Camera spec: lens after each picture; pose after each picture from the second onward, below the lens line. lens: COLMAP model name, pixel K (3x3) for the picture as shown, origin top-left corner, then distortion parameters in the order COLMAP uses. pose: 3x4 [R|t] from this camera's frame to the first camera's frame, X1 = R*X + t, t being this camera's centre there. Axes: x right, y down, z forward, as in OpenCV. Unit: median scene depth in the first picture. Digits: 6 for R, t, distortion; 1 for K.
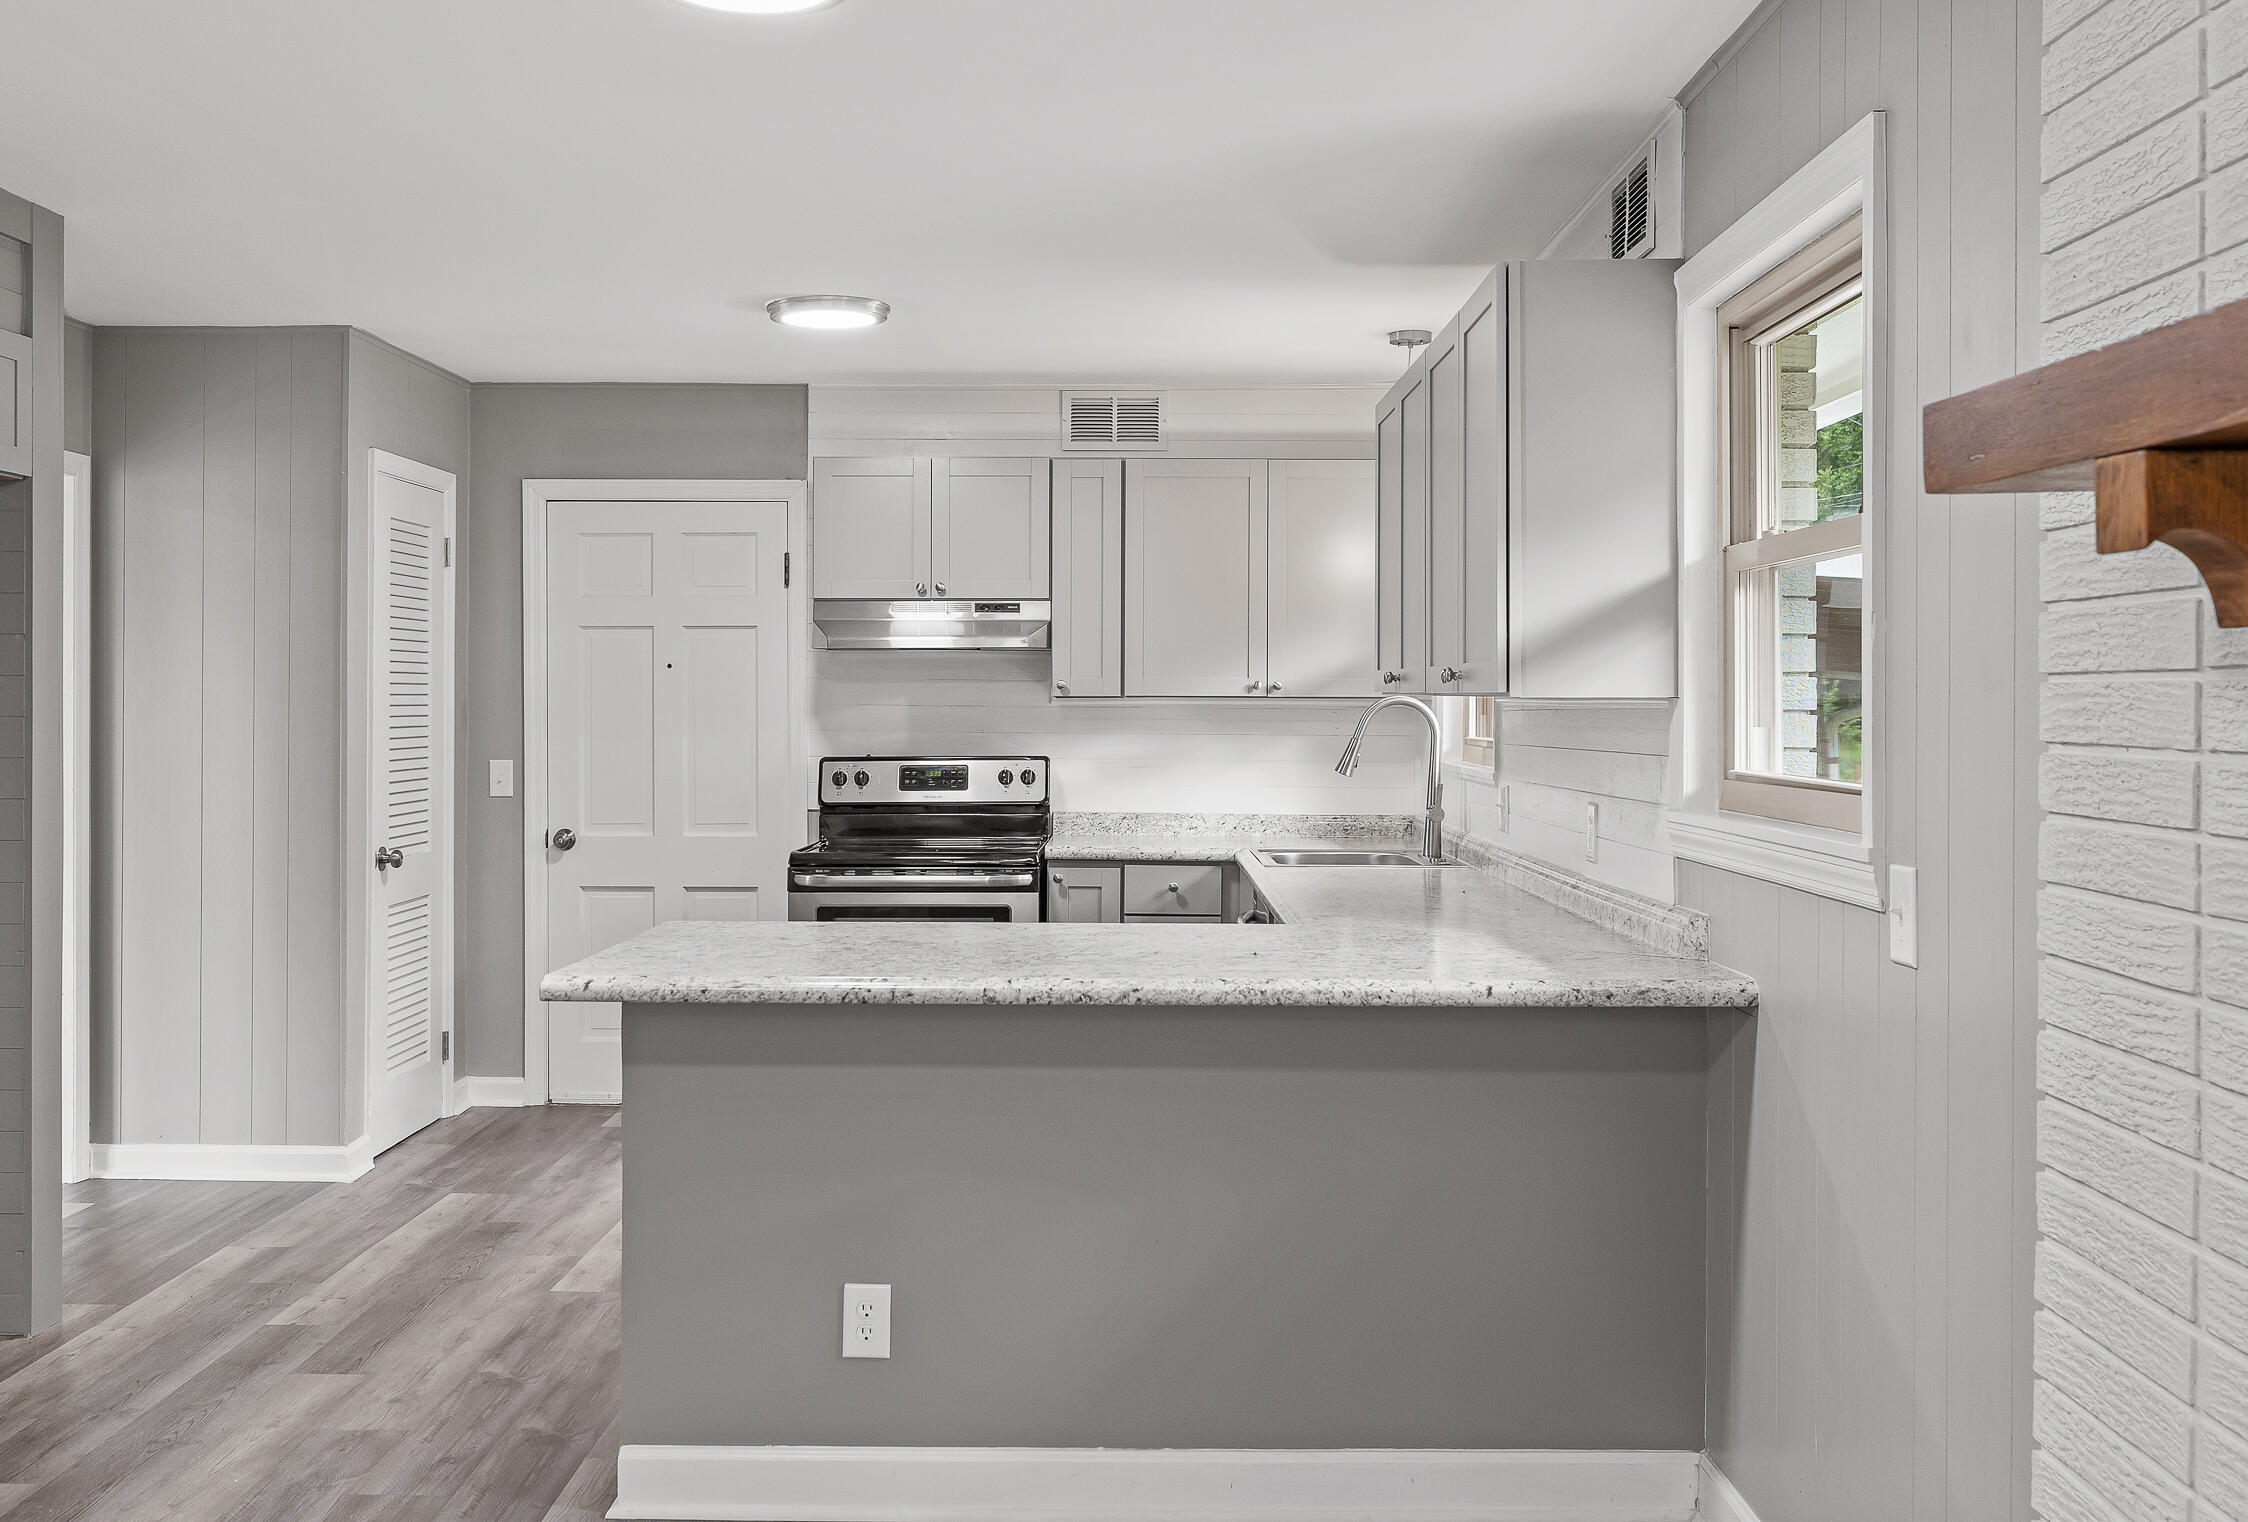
lens RADIAL K [[2090.7, 0, 1082.2], [0, 2090.7, 710.8], [0, 0, 1]] dist [0.005911, 0.000000]
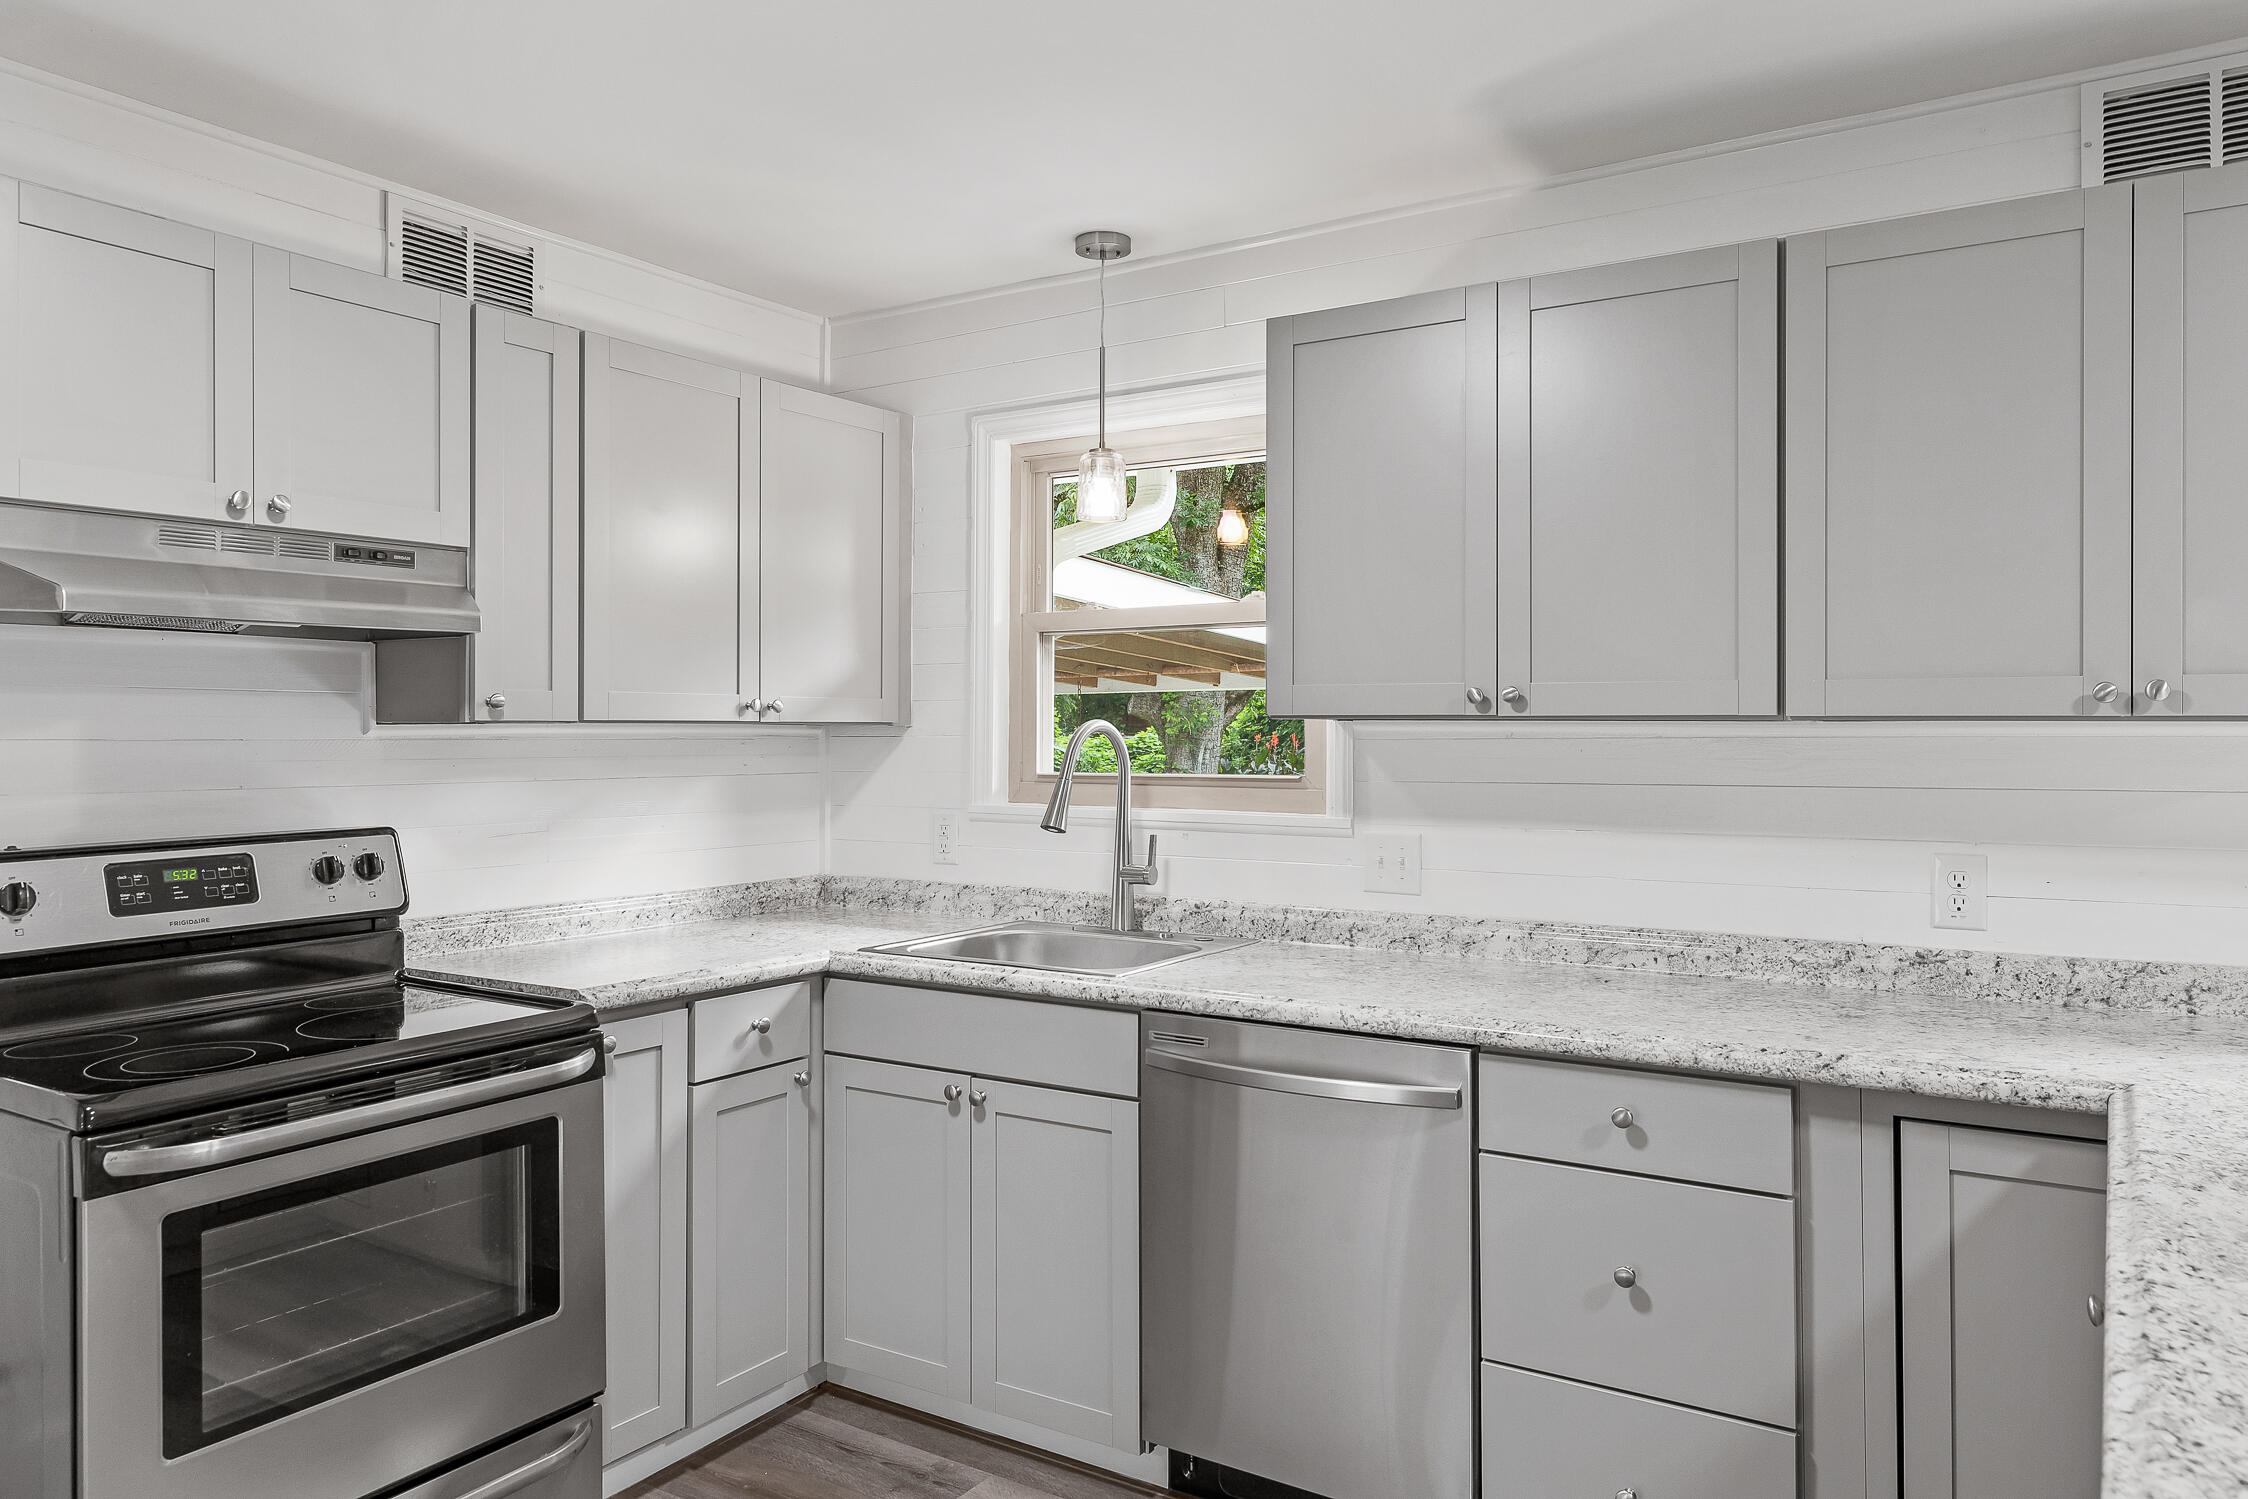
lens RADIAL K [[1517.6, 0, 1136.0], [0, 1517.6, 719.1], [0, 0, 1]] dist [0.010013, 0.001453]
pose [[0.518250, 0.001055, 0.855229, -0.273249], [0.006034, 0.999970, -0.004890, -0.004450], [-0.855208, 0.007695, 0.518228, 0.632461]]
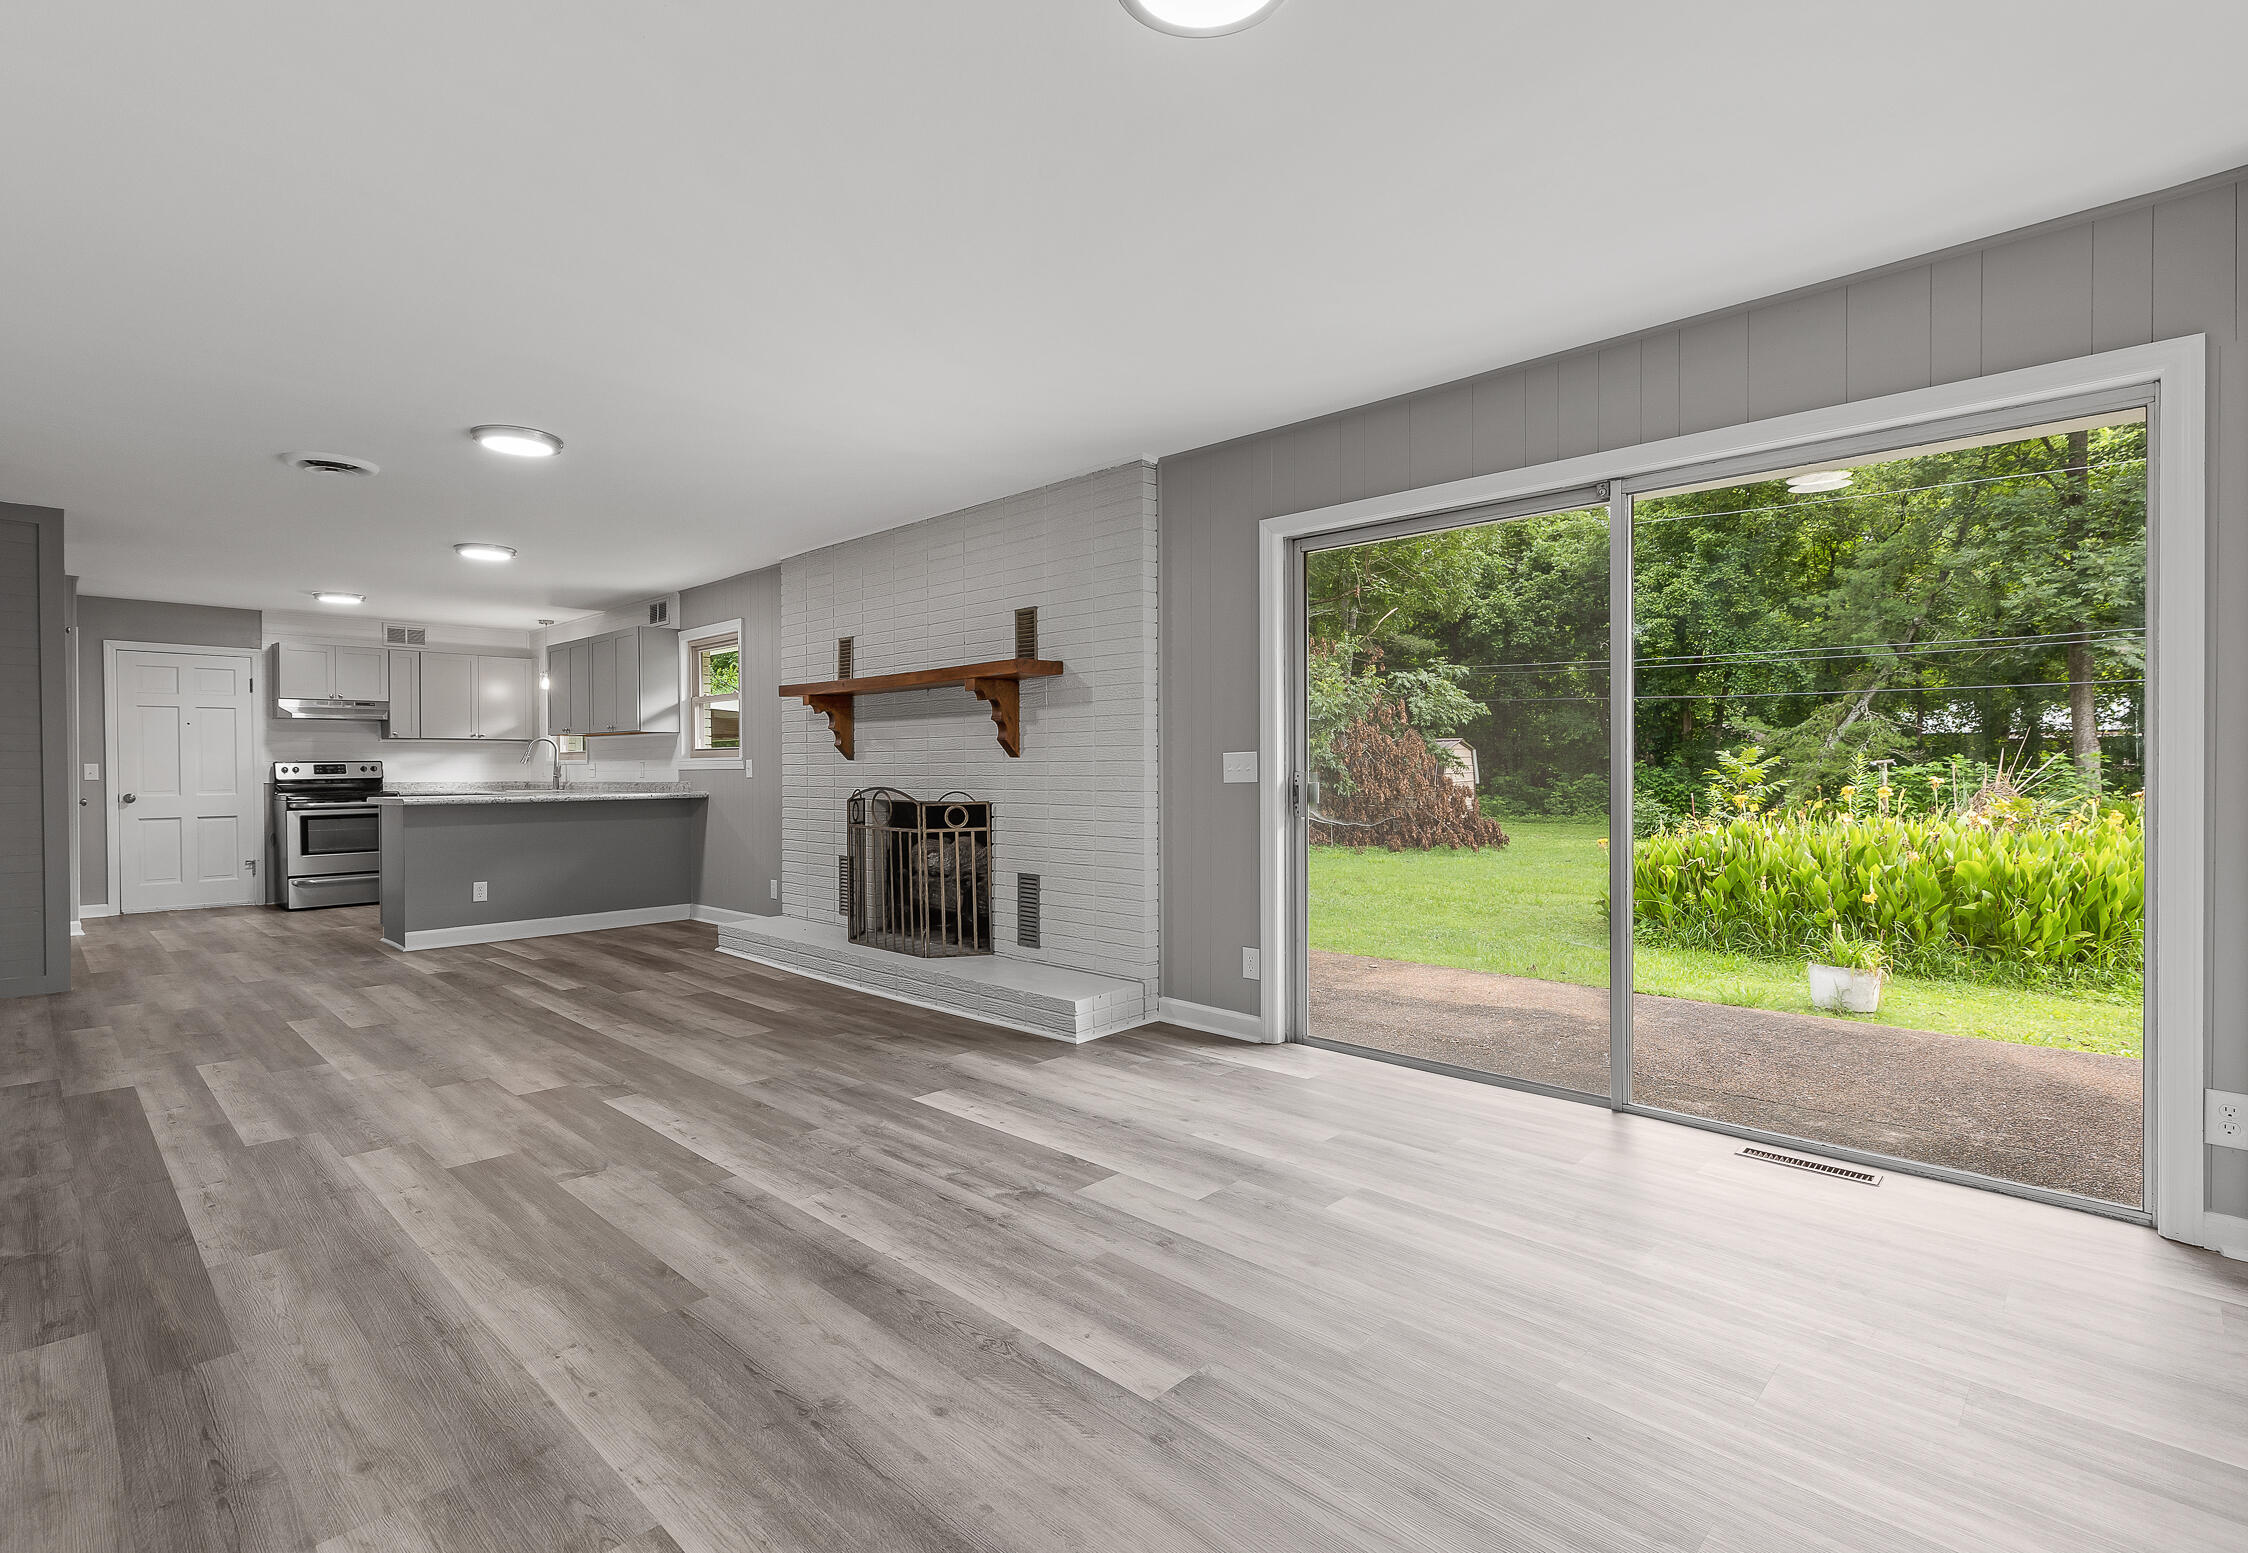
lens RADIAL K [[1065.0, 0, 1086.5], [0, 1065.0, 768.2], [0, 0, 1]] dist [0.003778, 0.000794]
pose [[0.686295, -0.006889, 0.727291, -0.400094], [0.010468, 0.999945, -0.000406, 0.042269], [-0.727248, 0.007892, 0.686329, -0.601842]]
